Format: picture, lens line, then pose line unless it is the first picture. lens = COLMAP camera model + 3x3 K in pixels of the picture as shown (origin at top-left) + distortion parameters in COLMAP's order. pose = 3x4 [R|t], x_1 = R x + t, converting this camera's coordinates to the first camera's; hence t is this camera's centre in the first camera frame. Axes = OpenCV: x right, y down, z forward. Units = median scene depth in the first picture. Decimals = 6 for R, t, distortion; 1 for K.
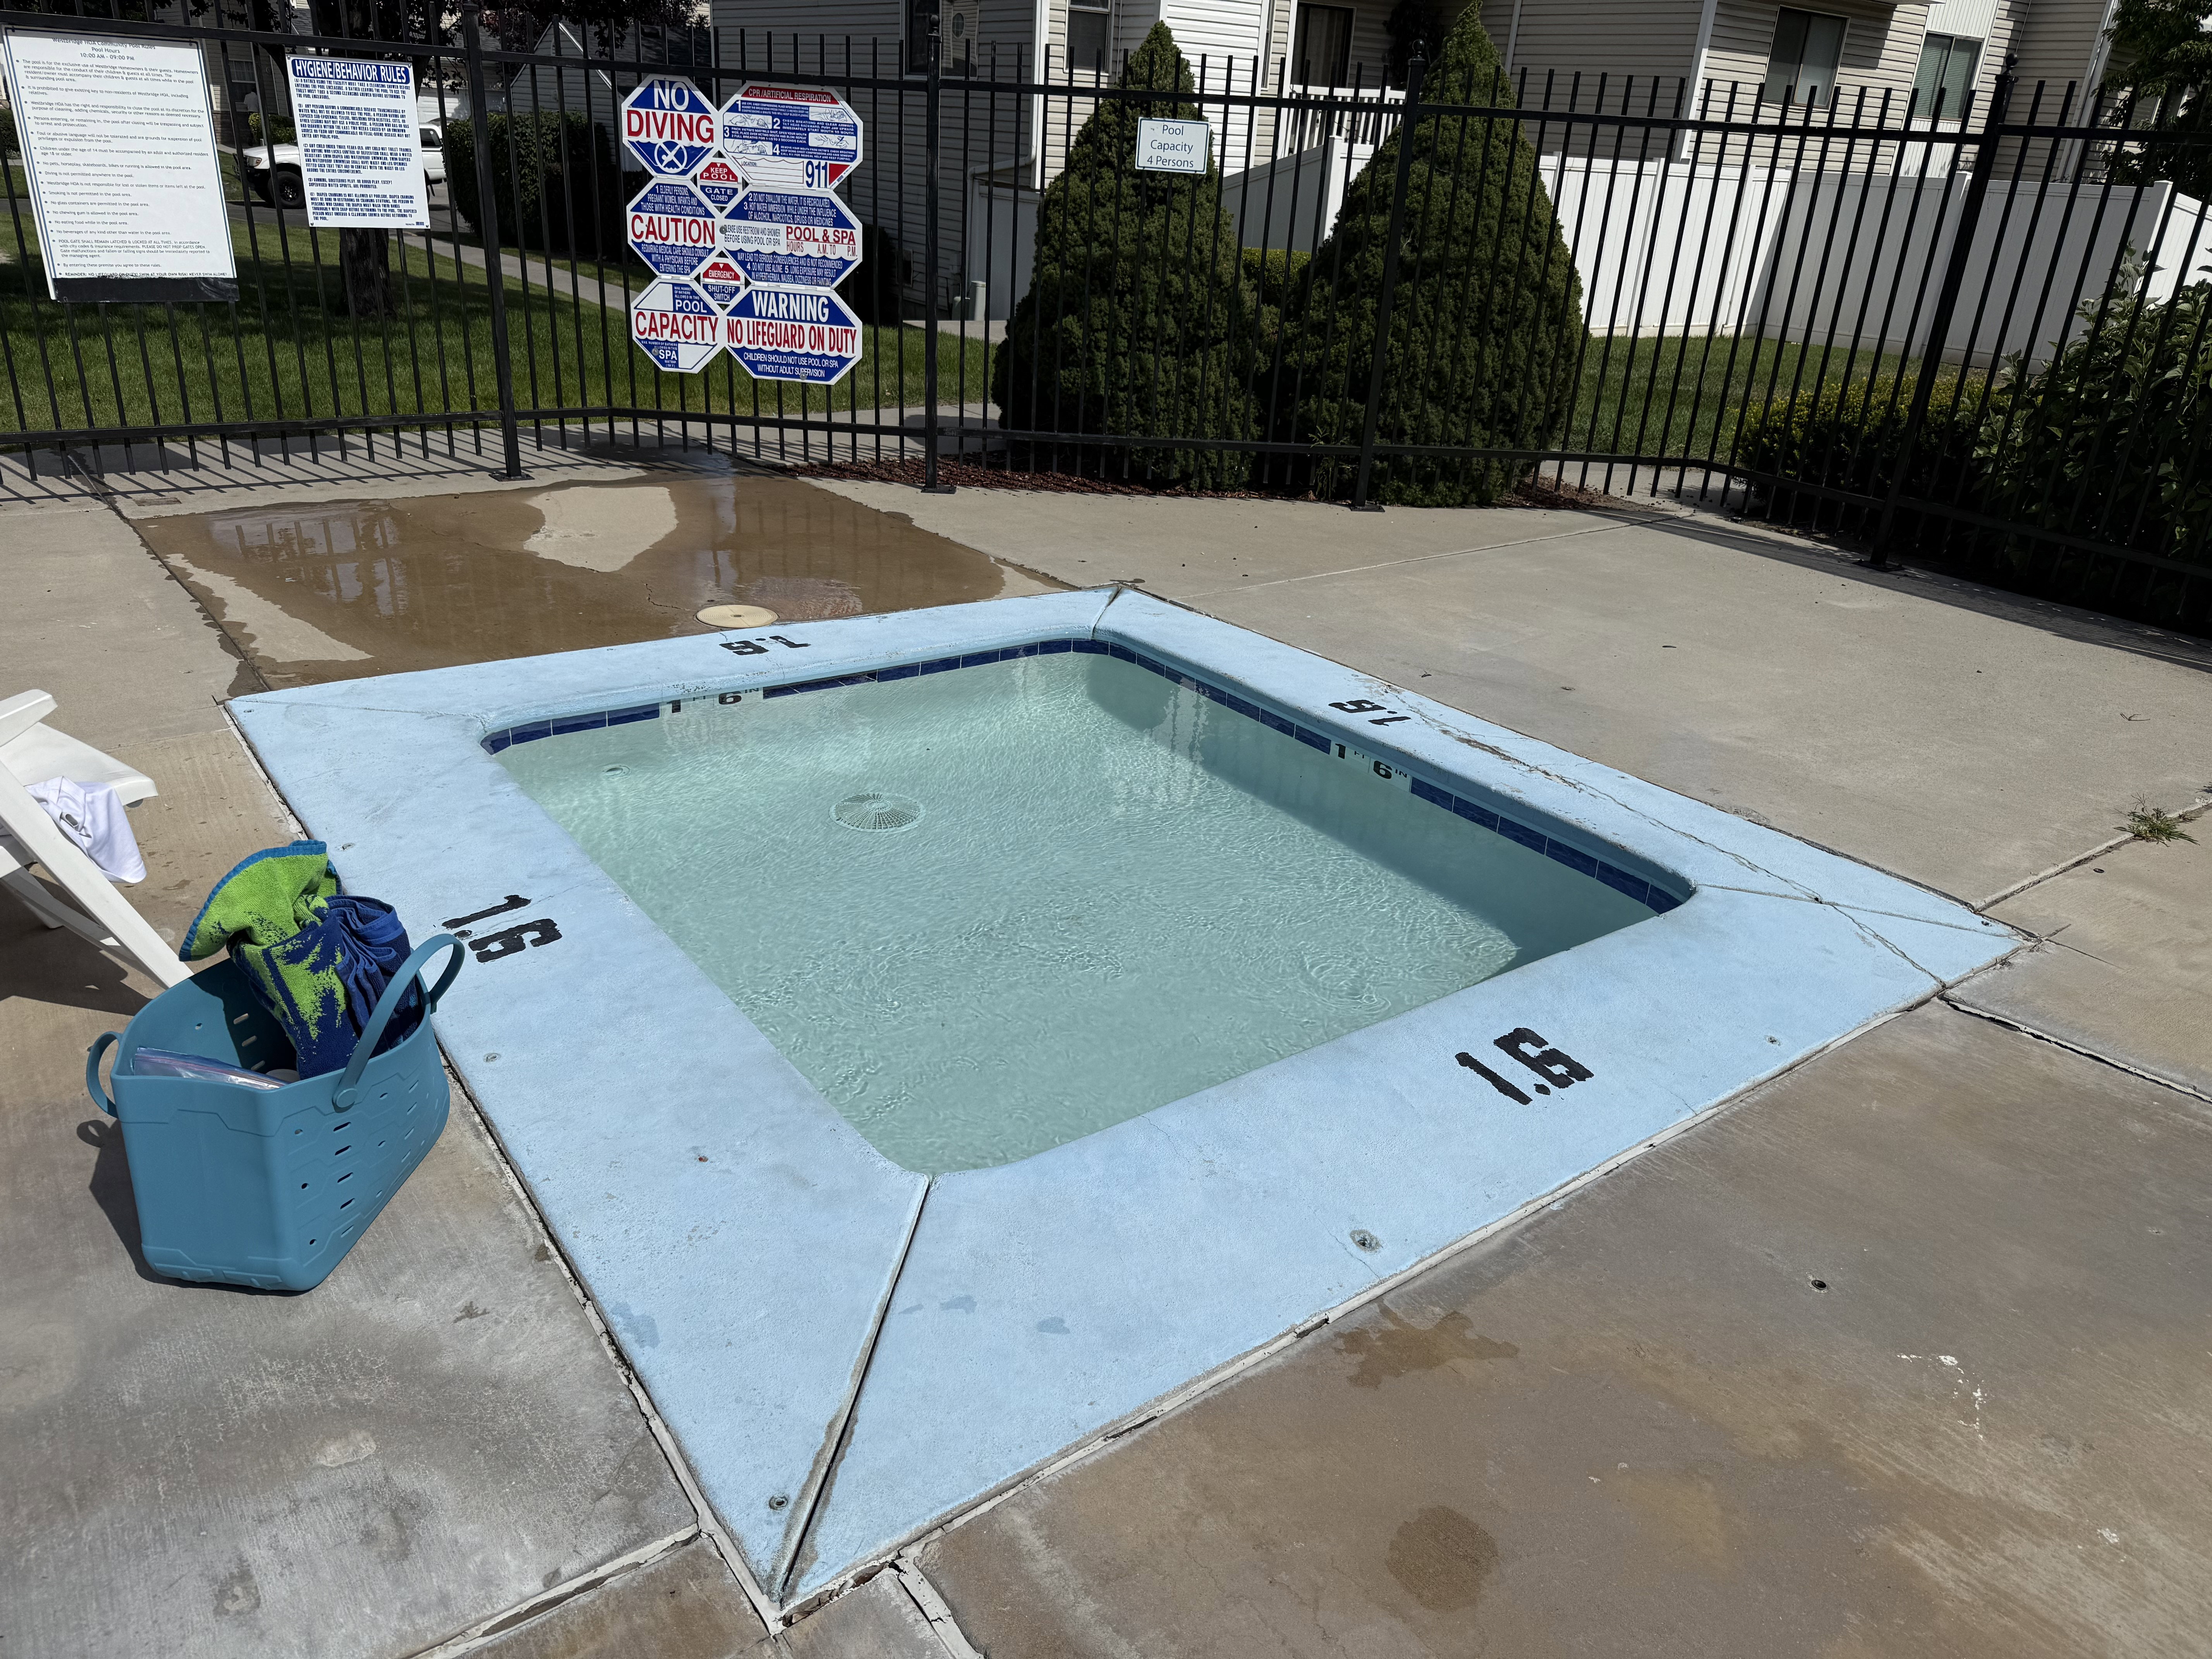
lens RADIAL K [[1571.7, 0, 1129.8], [0, 1571.7, 823.2], [0, 0, 1]] dist [0.046919, -0.061454]
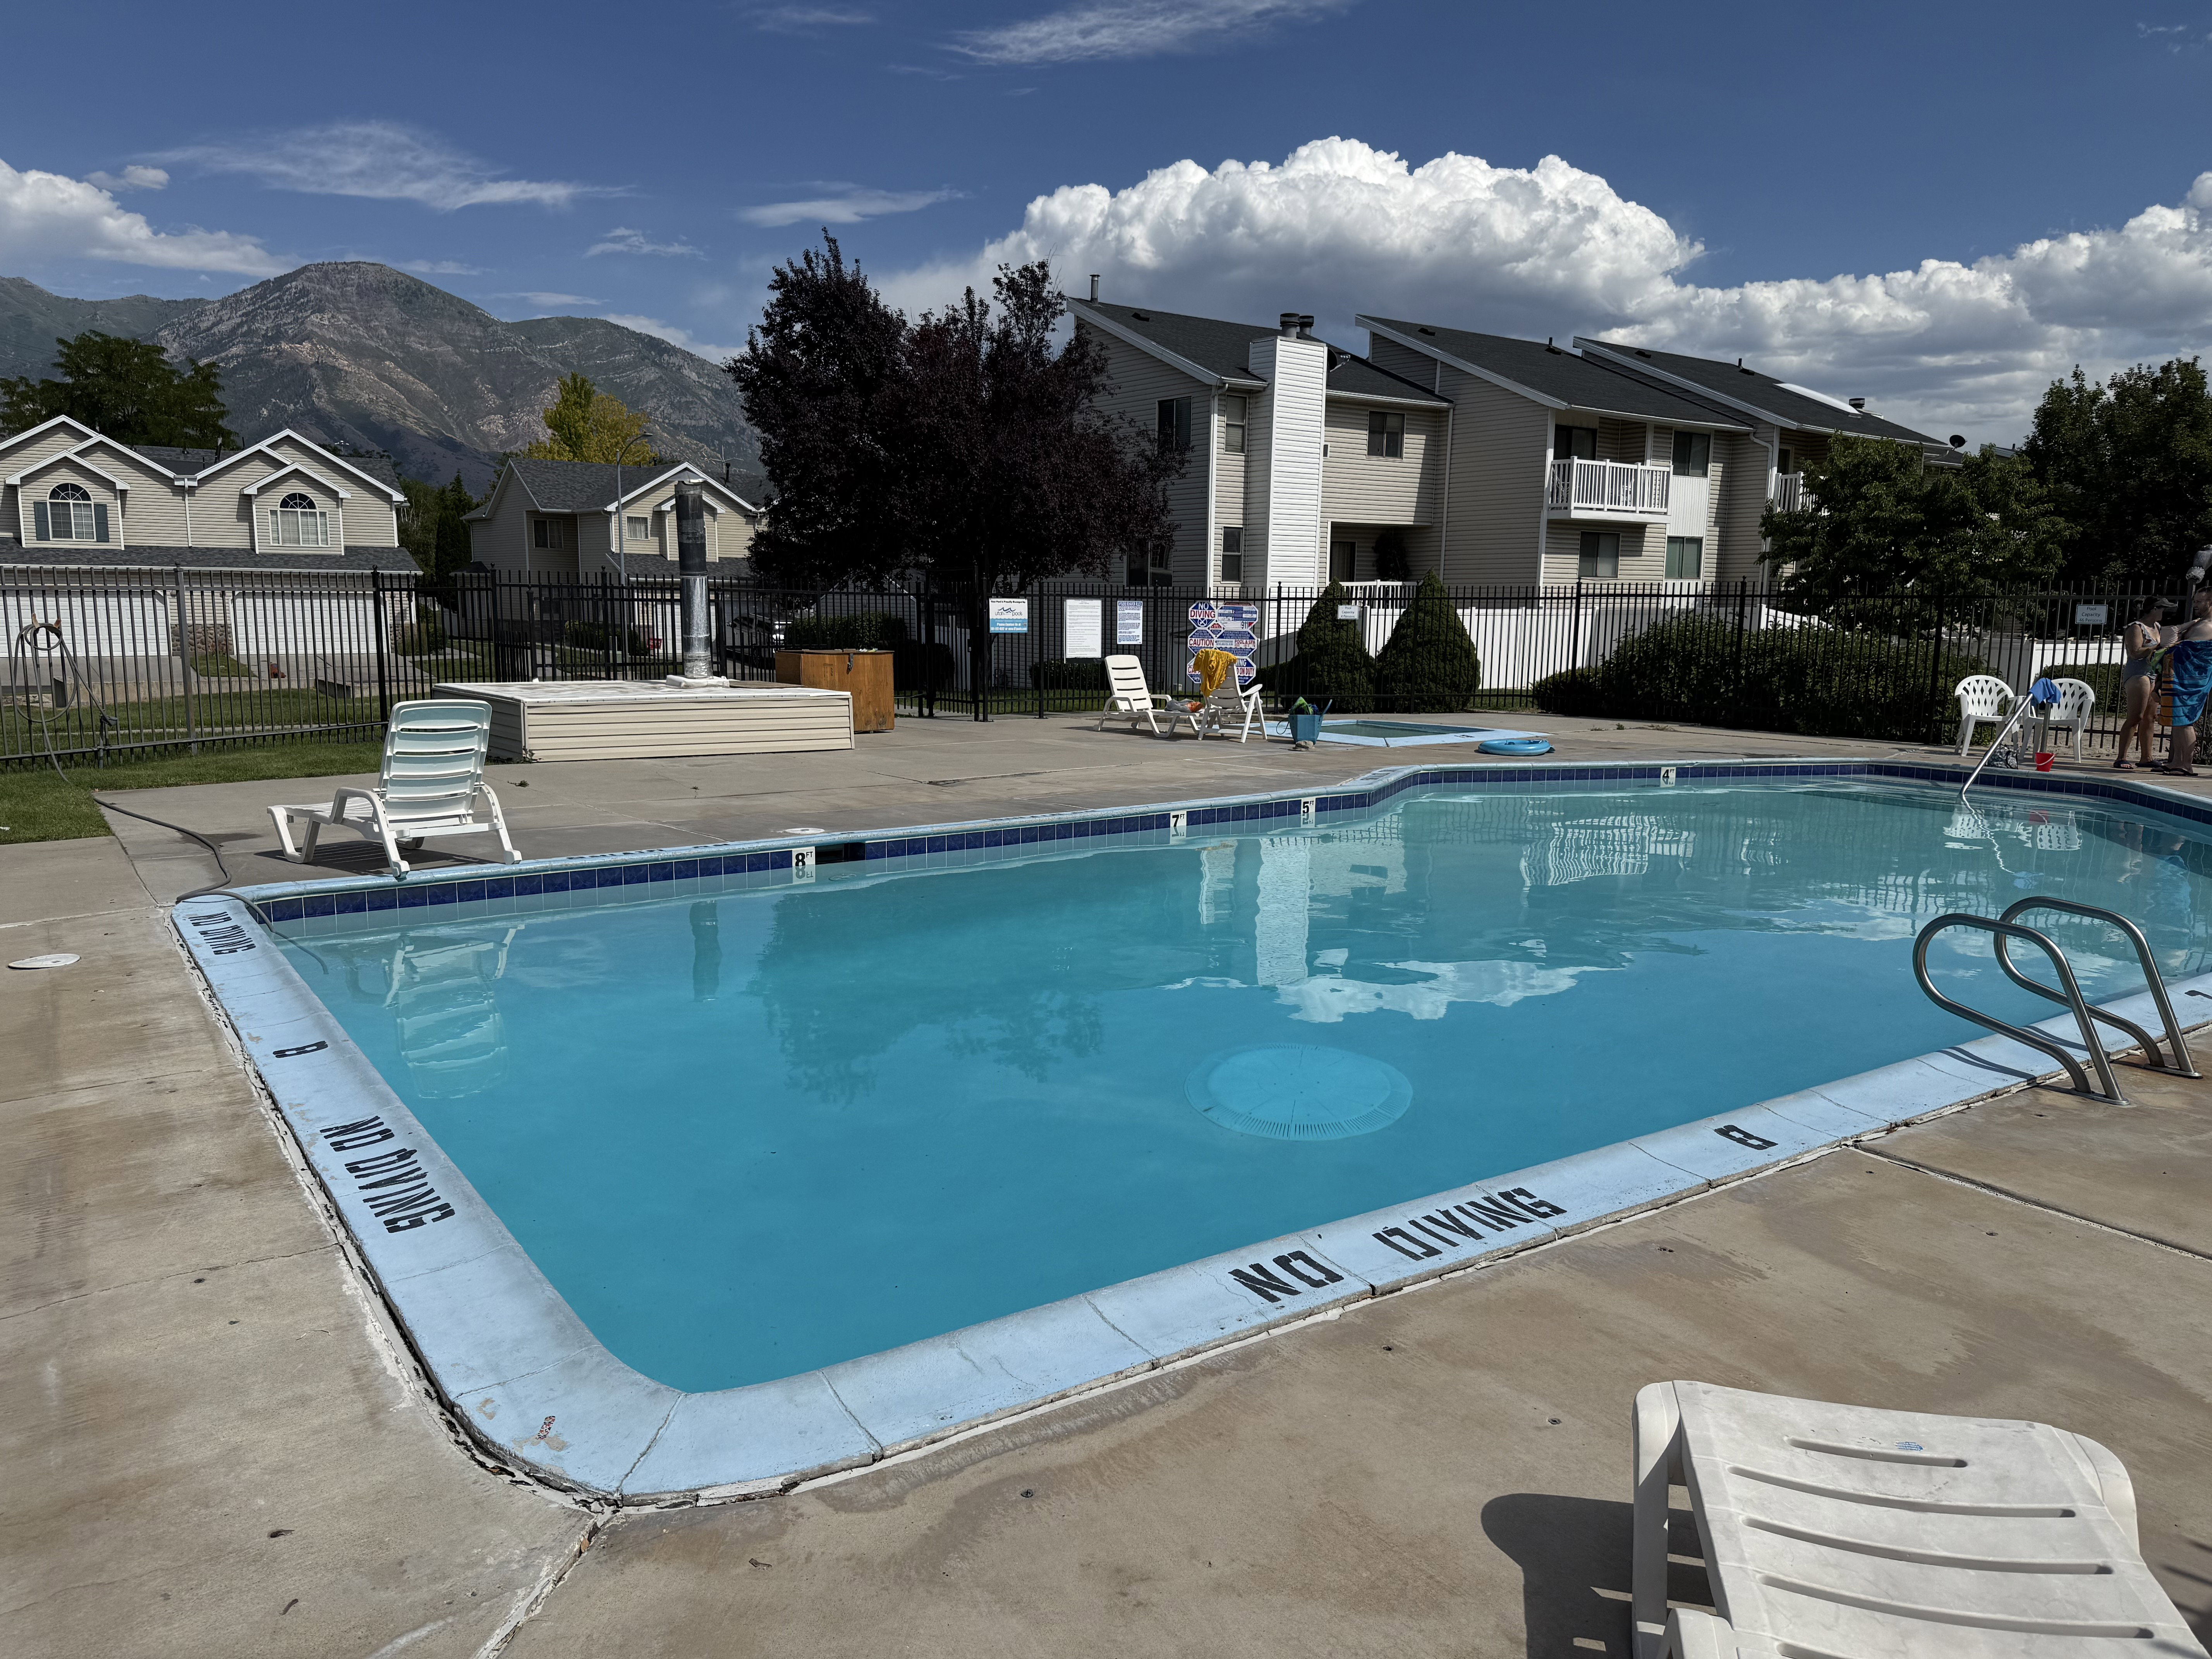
lens RADIAL K [[1571.7, 0, 1098.3], [0, 1571.7, 842.1], [0, 0, 1]] dist [0.046919, -0.061454]
pose [[0.998762, -0.049655, 0.003040, -0.506999], [0.048696, 0.963332, -0.263856, 0.853093], [0.010174, 0.263677, 0.964557, -1.993314]]
